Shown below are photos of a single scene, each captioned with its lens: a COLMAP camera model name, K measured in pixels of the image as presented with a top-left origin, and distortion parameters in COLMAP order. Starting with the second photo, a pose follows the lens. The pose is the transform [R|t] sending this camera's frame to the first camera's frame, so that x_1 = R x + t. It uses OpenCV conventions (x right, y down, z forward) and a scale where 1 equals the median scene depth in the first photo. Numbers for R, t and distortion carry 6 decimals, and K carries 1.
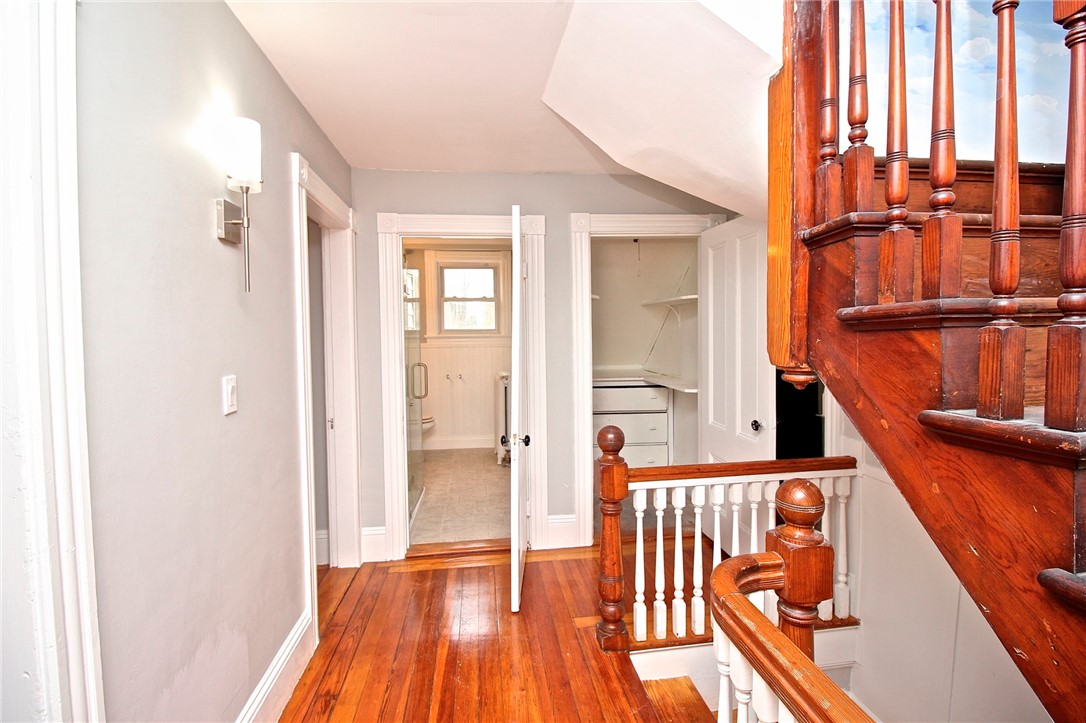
lens RADIAL K [[500.4, 0, 543.9], [0, 500.4, 349.9], [0, 0, 1]] dist [-0.004232, -0.008366]
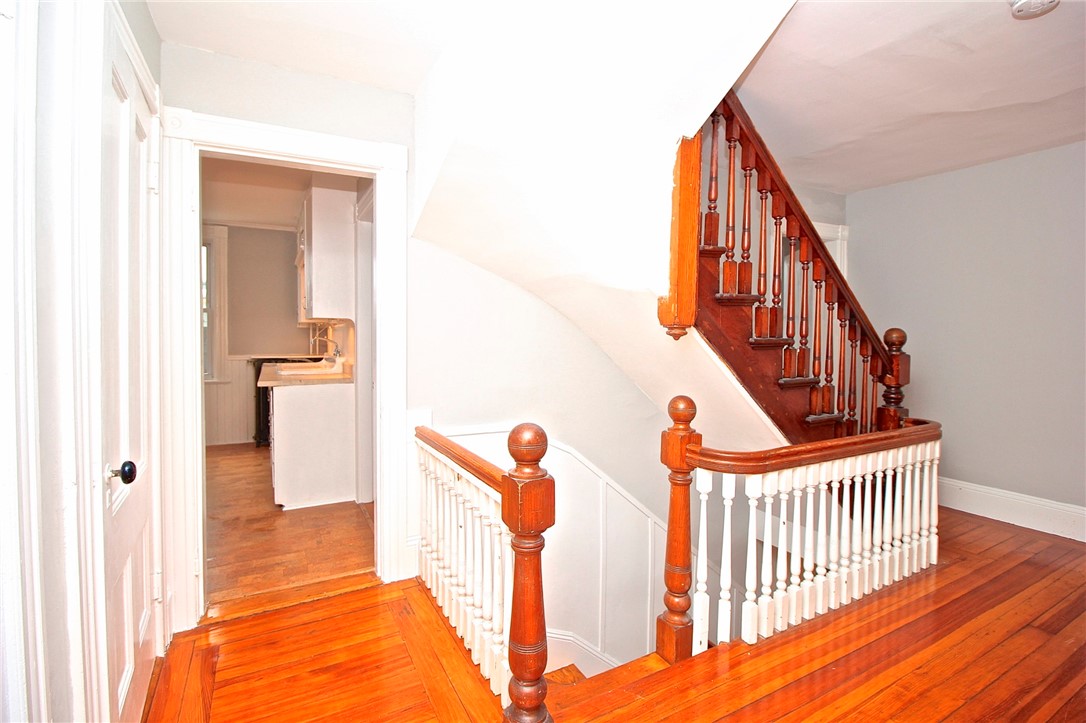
lens RADIAL K [[500.4, 0, 543.9], [0, 500.4, 349.9], [0, 0, 1]] dist [-0.004232, -0.008366]
pose [[-0.352013, -0.014774, 0.935879, -0.536418], [0.031825, 0.999108, 0.027743, 0.032541], [-0.935454, 0.039550, -0.351229, 1.263886]]
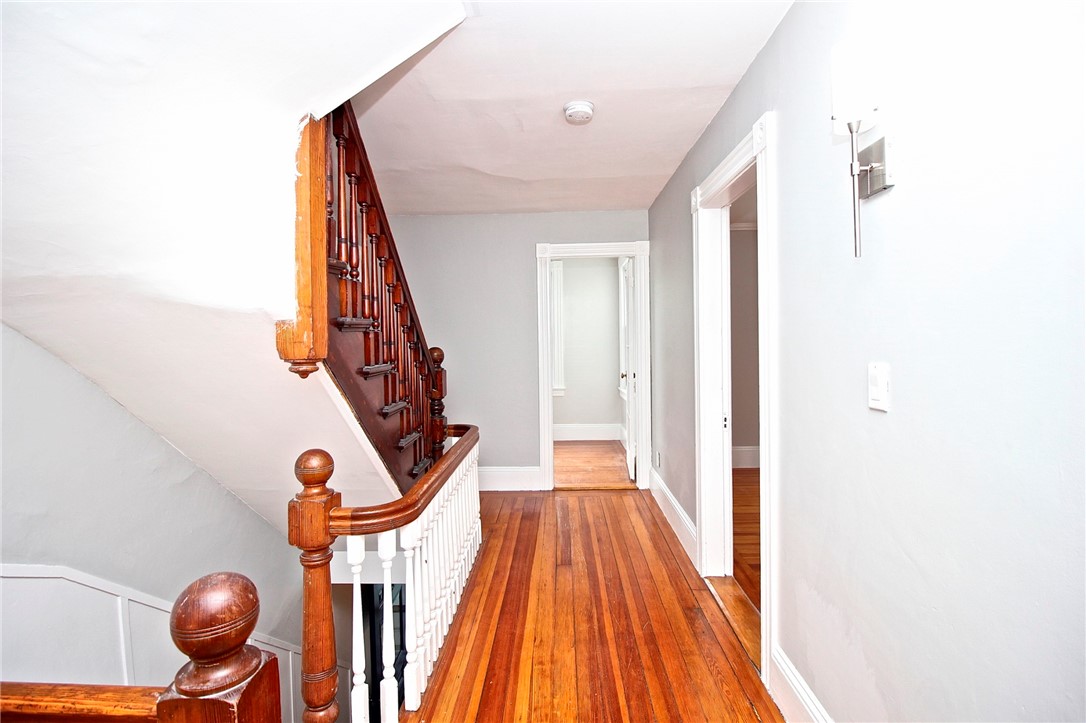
lens RADIAL K [[500.4, 0, 543.9], [0, 500.4, 349.9], [0, 0, 1]] dist [-0.004232, -0.008366]
pose [[-0.986696, 0.022788, 0.160968, -0.164369], [0.032040, 0.997966, 0.055119, -0.026324], [-0.159385, 0.059543, -0.985419, 1.355140]]
